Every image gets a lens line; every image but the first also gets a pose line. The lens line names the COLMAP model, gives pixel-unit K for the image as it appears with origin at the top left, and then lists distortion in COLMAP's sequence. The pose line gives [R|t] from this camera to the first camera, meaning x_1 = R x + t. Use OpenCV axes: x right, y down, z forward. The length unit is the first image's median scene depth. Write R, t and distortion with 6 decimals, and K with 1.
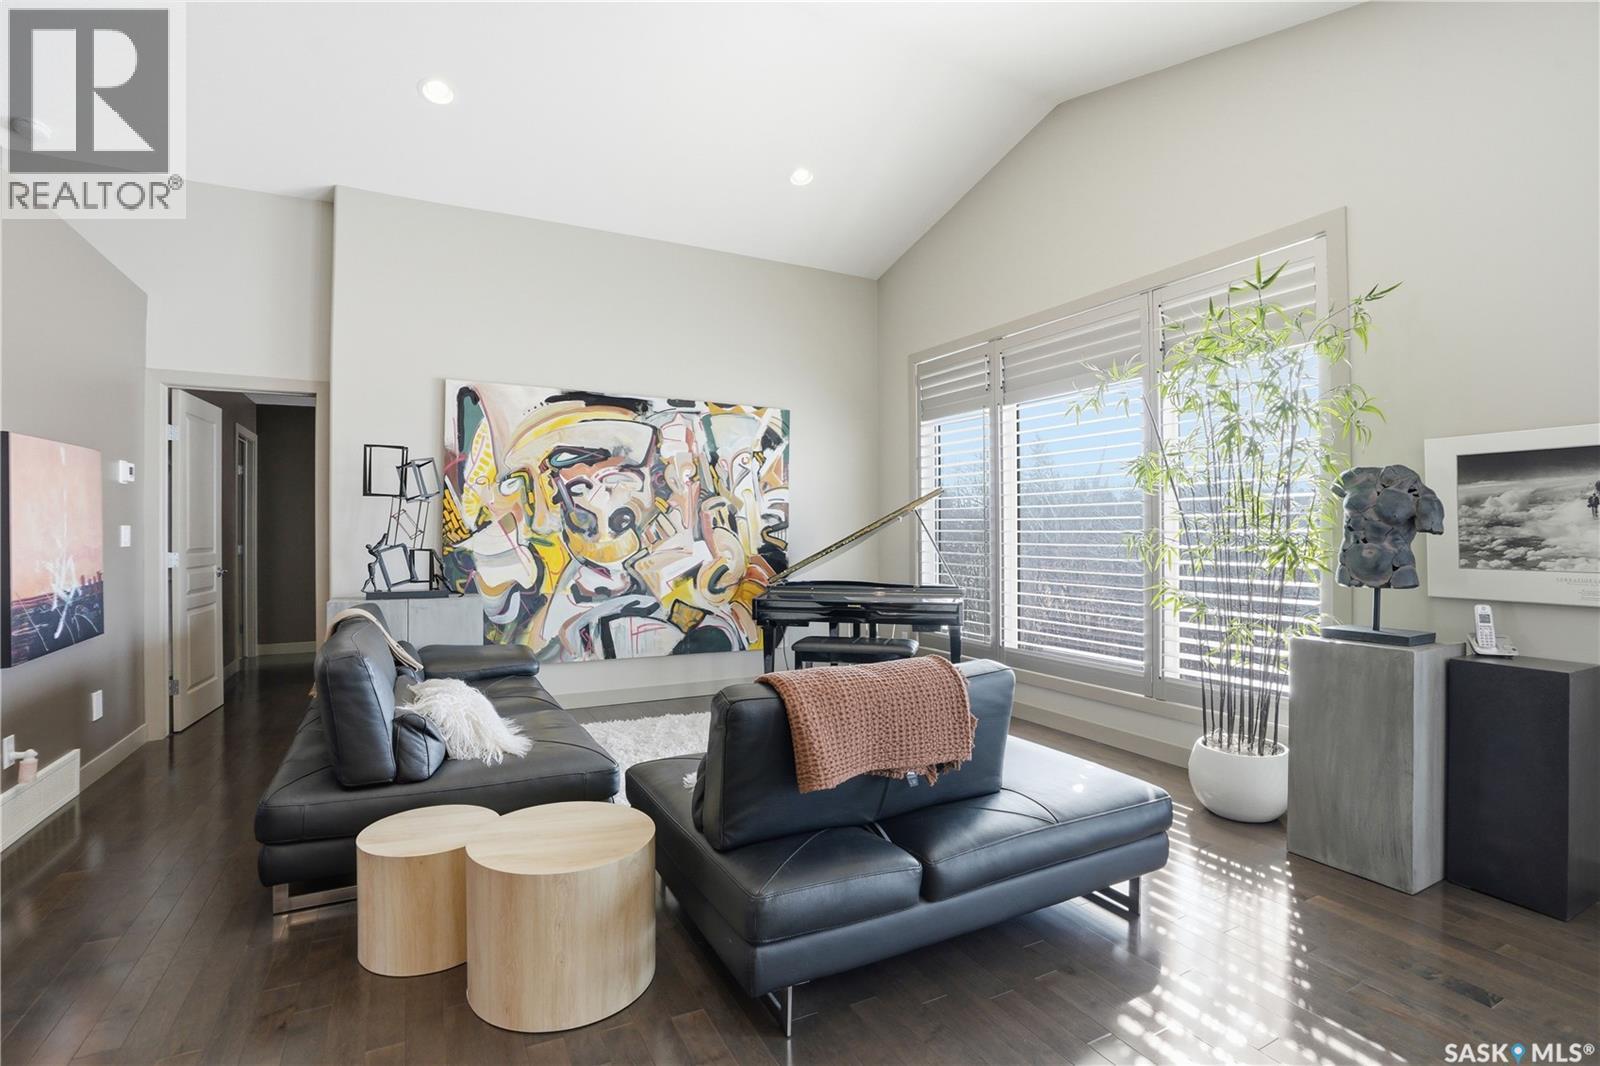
lens RADIAL K [[766.9, 0, 782.4], [0, 766.9, 527.7], [0, 0, 1]] dist [-0.037314, 0.009850]
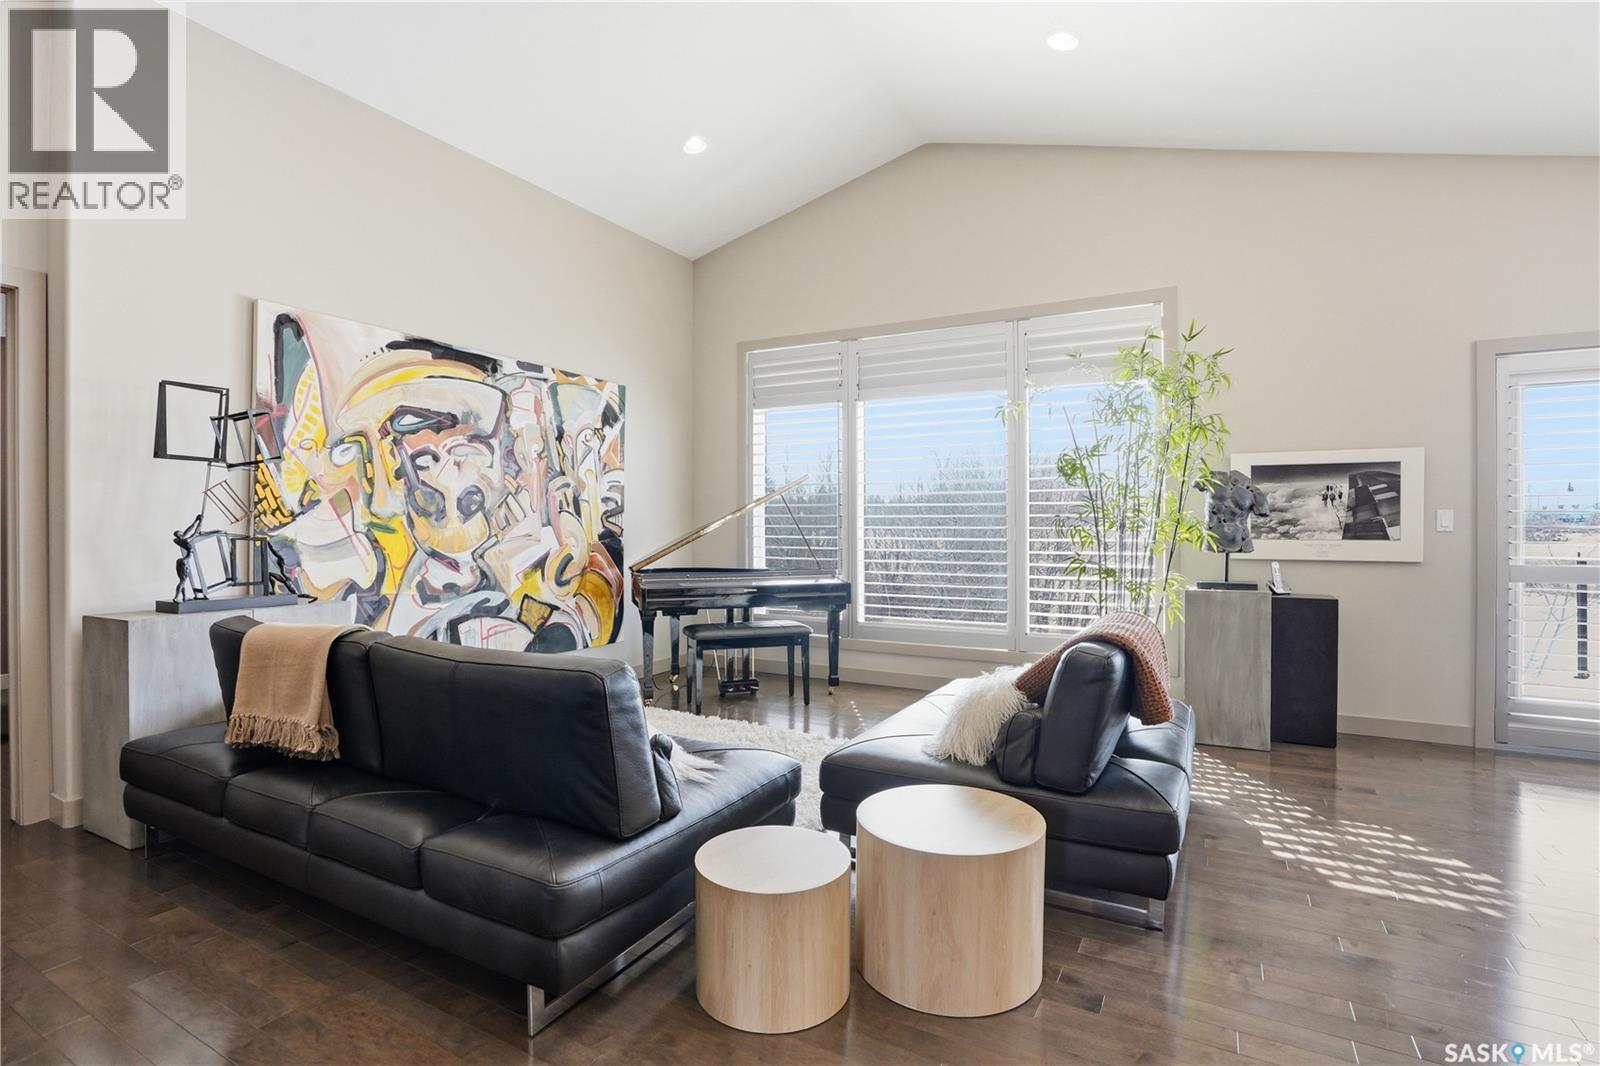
lens RADIAL K [[766.9, 0, 835.6], [0, 766.9, 523.6], [0, 0, 1]] dist [-0.037314, 0.009850]
pose [[0.825430, -0.001696, 0.564502, -0.359892], [-0.003123, 0.999966, 0.007572, 0.006920], [-0.564496, -0.008013, 0.825397, 0.104765]]
